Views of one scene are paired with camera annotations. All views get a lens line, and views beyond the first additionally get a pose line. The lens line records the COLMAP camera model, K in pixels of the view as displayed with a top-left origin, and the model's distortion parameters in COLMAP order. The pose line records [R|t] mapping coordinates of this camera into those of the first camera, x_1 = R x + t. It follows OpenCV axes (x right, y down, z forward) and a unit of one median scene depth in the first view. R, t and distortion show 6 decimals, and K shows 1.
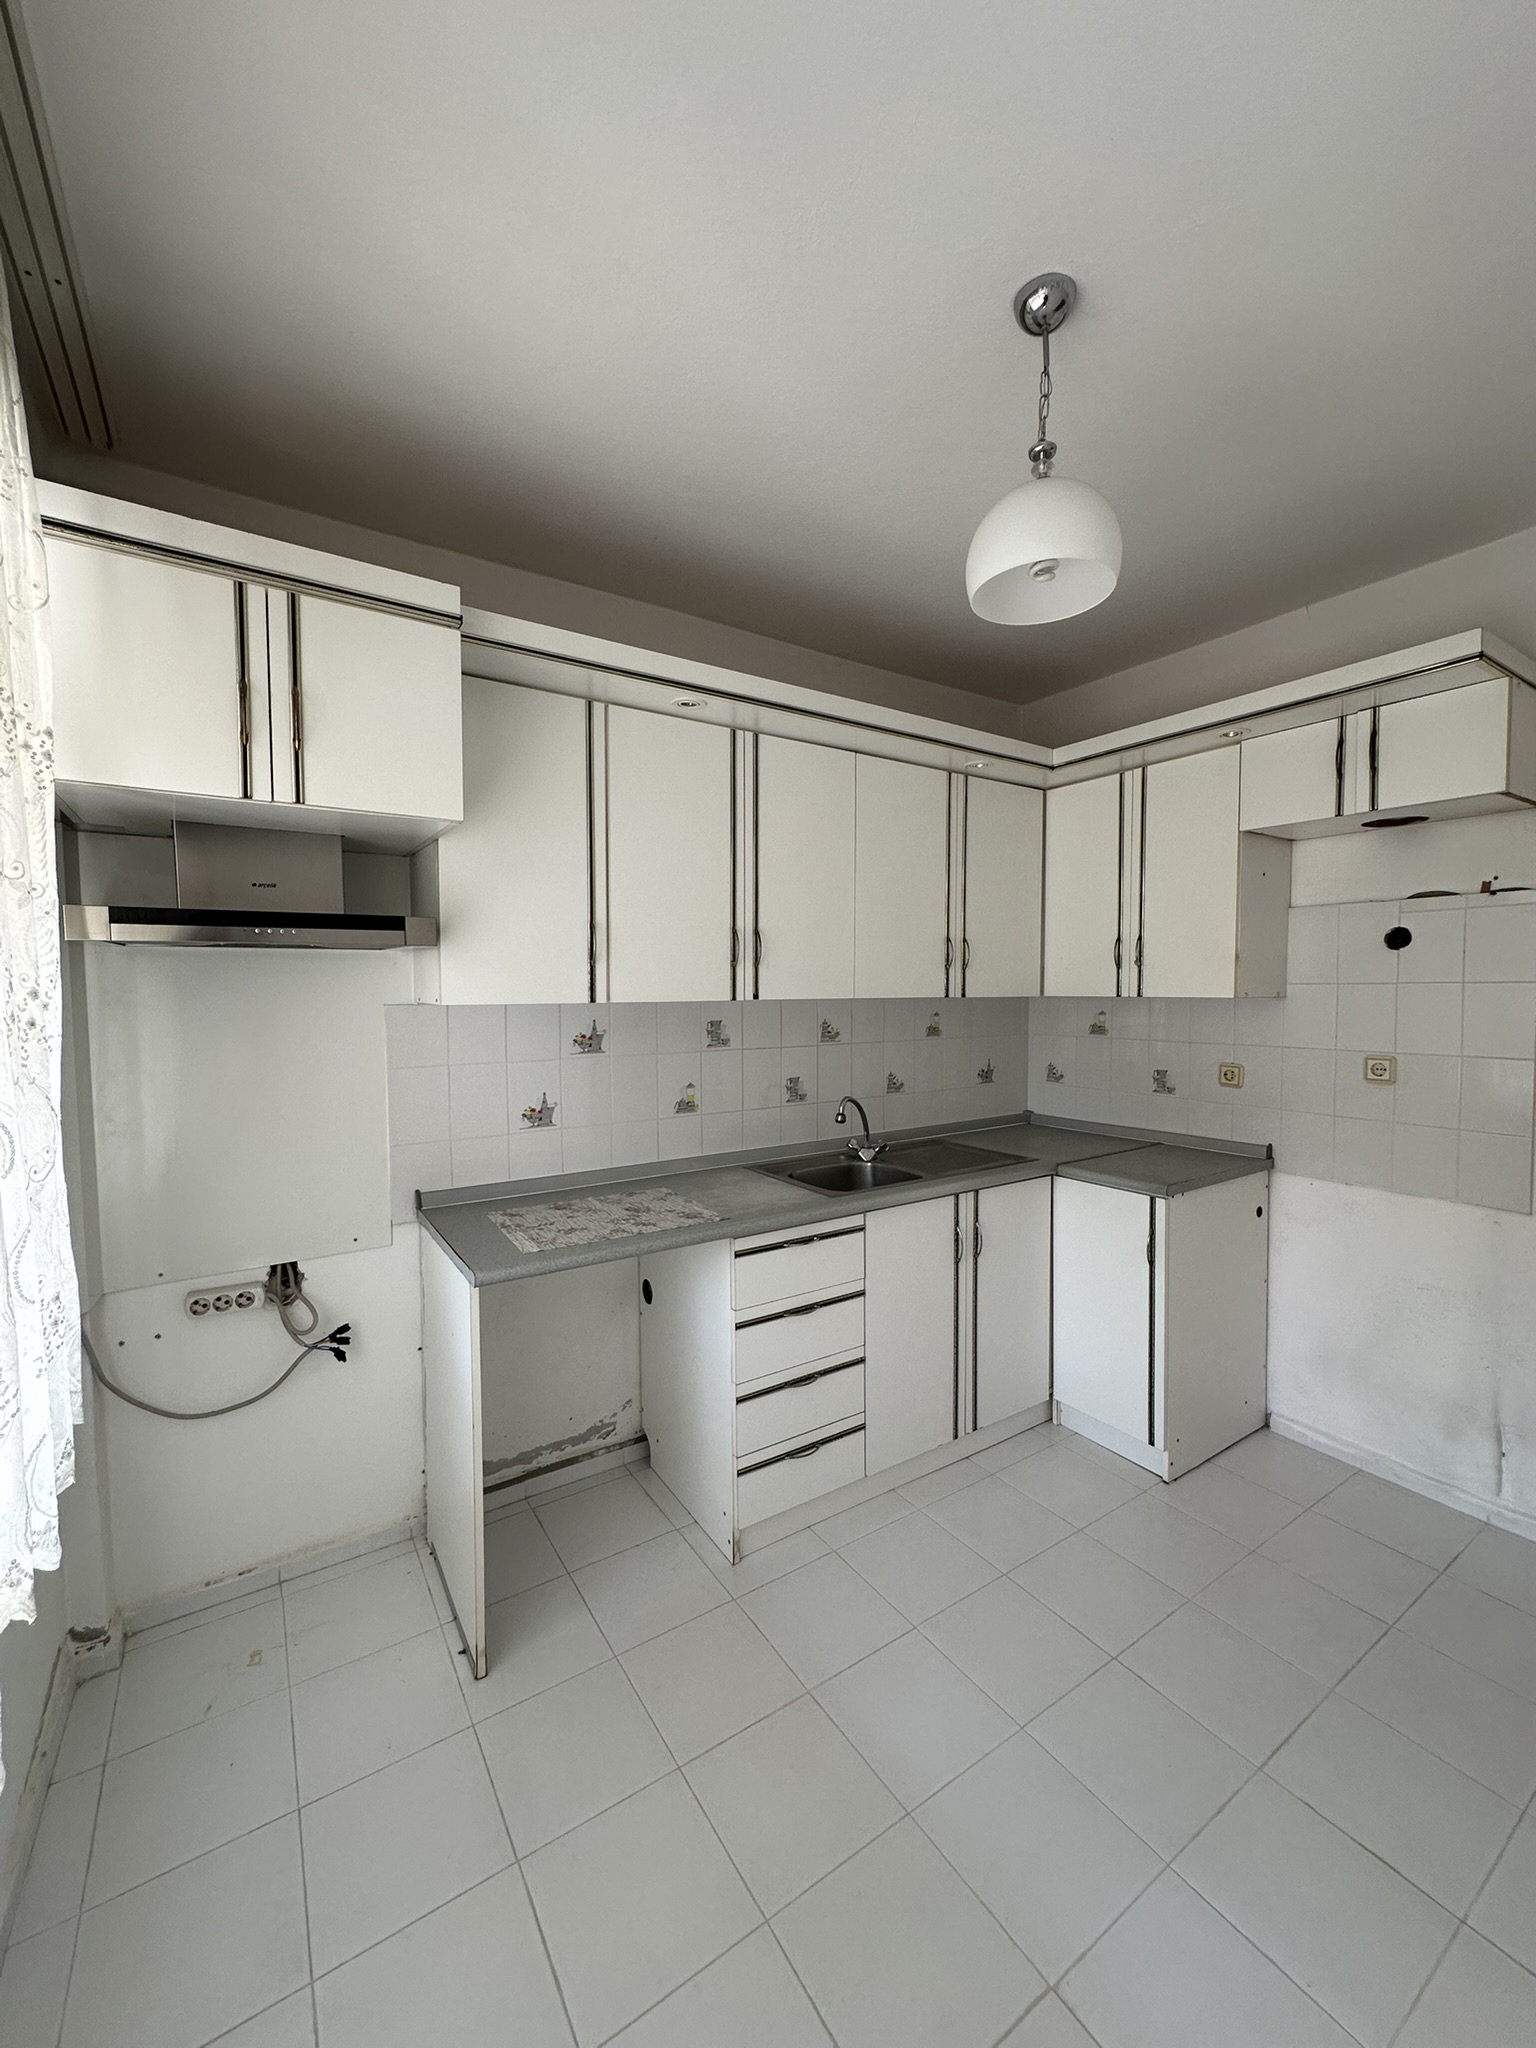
lens RADIAL K [[815.6, 0, 767.5], [0, 815.6, 1026.8], [0, 0, 1]] dist [-0.003629, 0.000777]
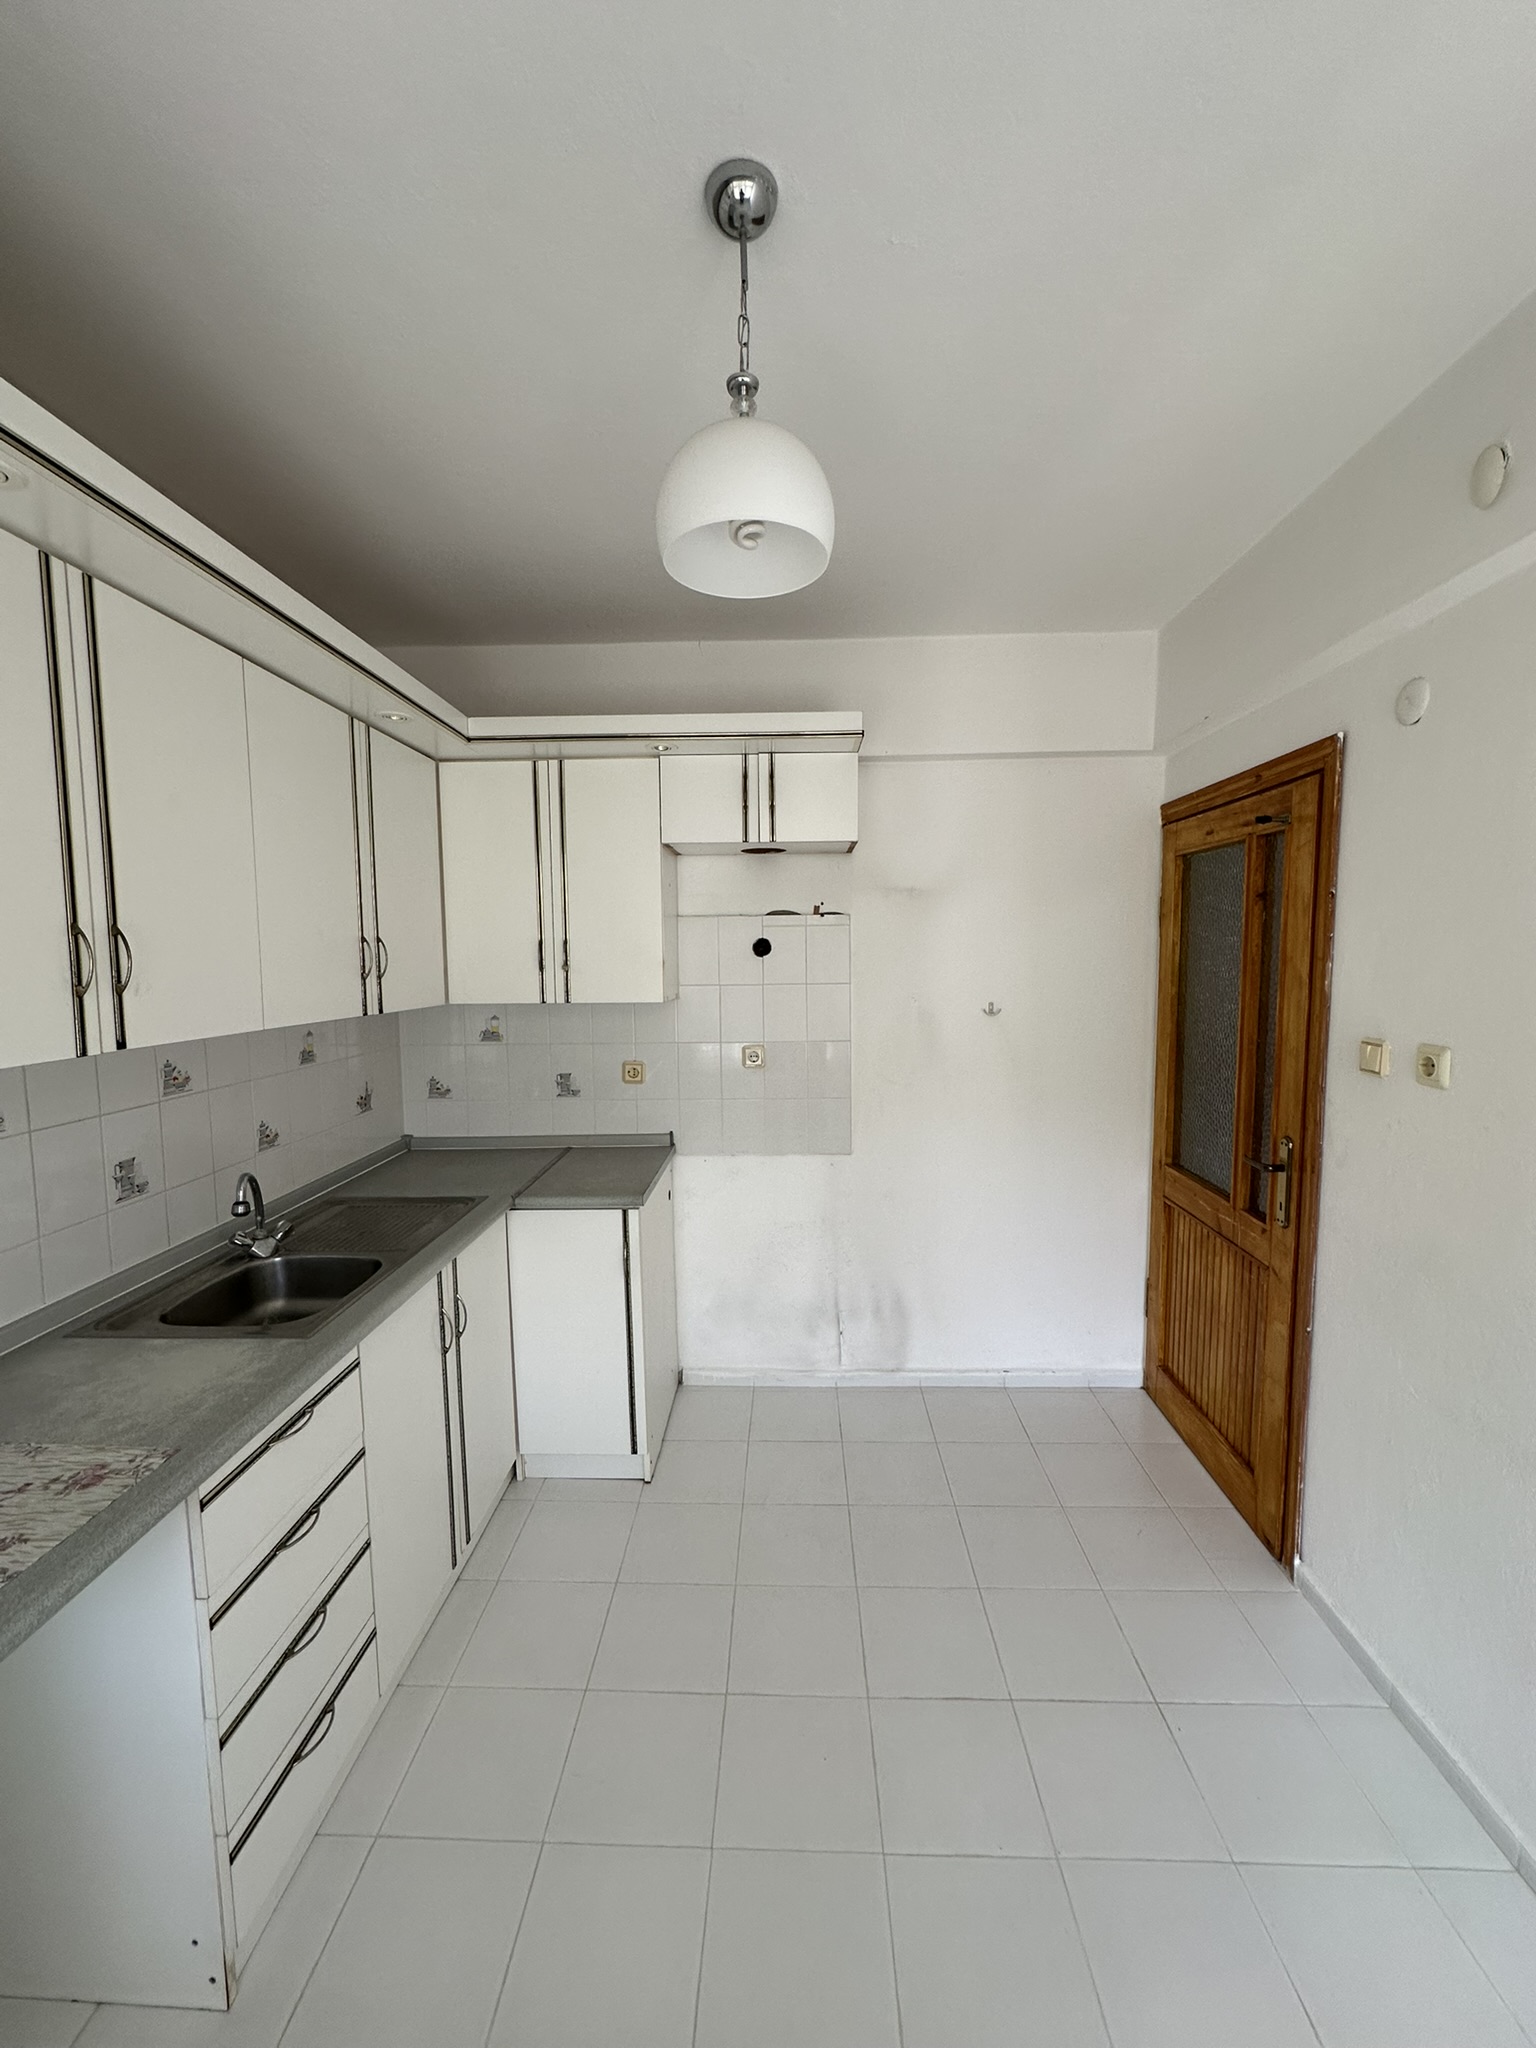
lens RADIAL K [[816.3, 0, 764.8], [0, 816.3, 1026.6], [0, 0, 1]] dist [0.000897, 0.000460]
pose [[0.579185, -0.074224, 0.811810, -0.217780], [0.047216, 0.997229, 0.057491, -0.061313], [-0.813828, 0.005033, 0.581084, 0.295696]]
